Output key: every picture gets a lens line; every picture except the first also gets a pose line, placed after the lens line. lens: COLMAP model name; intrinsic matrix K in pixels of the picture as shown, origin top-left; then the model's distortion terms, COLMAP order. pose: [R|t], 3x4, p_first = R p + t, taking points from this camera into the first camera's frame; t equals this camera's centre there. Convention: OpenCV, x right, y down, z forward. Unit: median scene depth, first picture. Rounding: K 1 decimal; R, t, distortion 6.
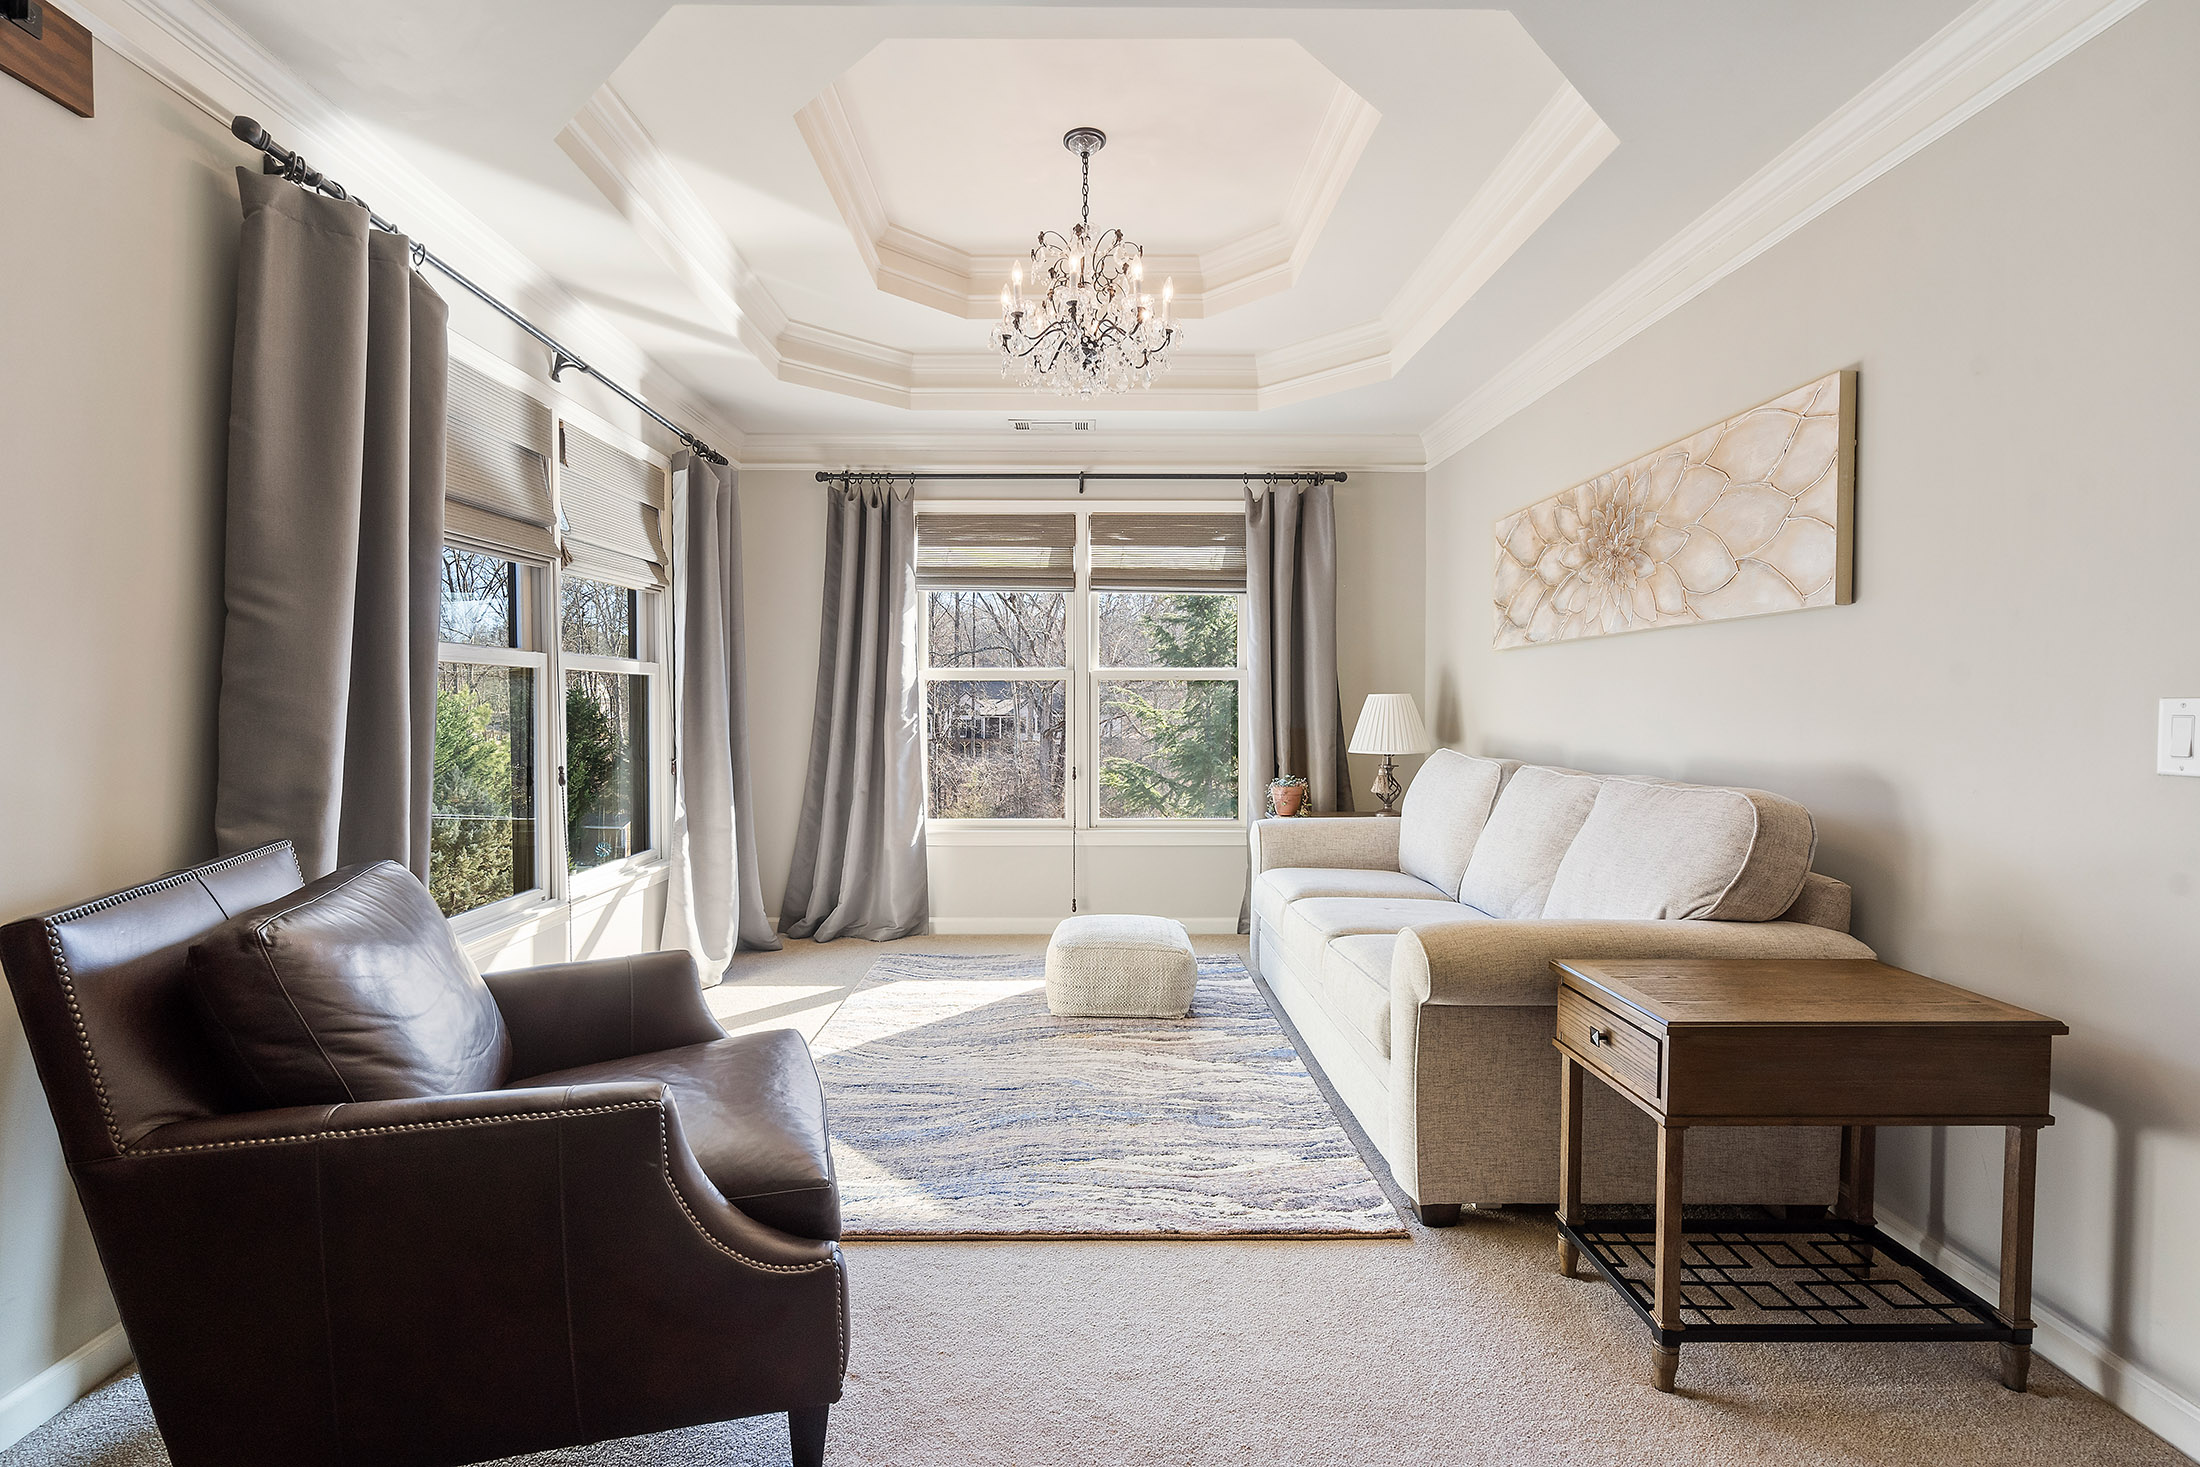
lens RADIAL K [[1014.1, 0, 1087.6], [0, 1014.1, 727.5], [0, 0, 1]] dist [0.000321, 0.000530]
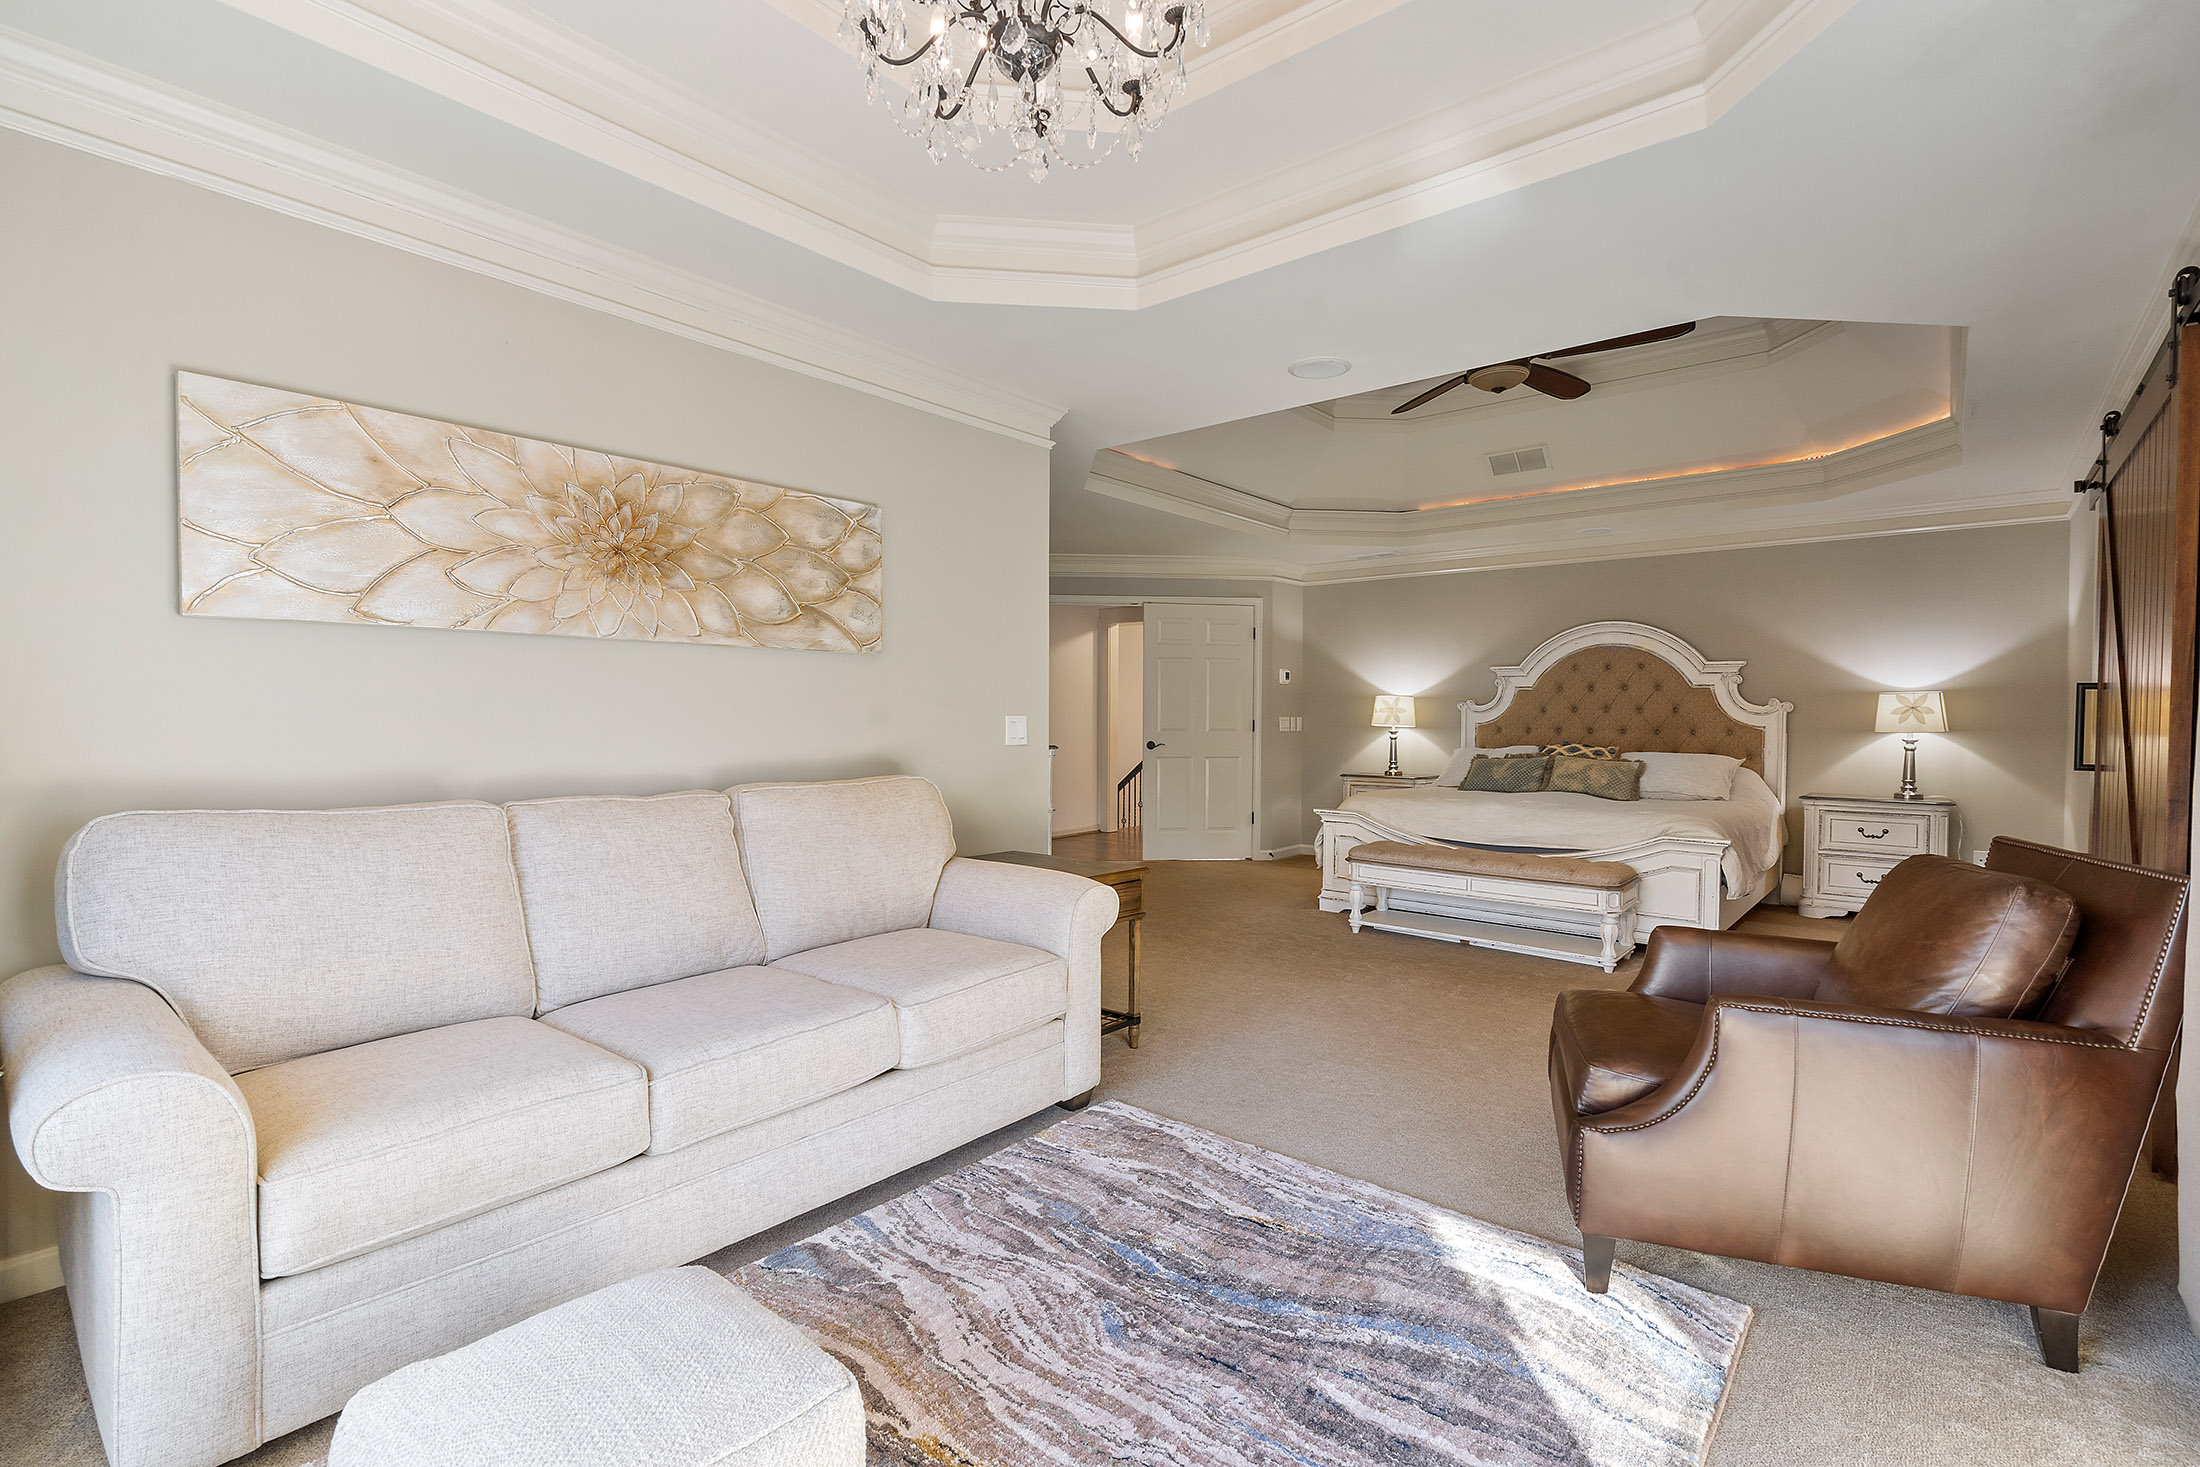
lens RADIAL K [[1014.1, 0, 1096.1], [0, 1014.1, 733.2], [0, 0, 1]] dist [0.000321, 0.000530]
pose [[-0.760746, -0.010920, 0.648958, -0.433491], [0.013172, 0.999393, 0.032258, -0.036123], [-0.648916, 0.033088, -0.760140, 1.585736]]
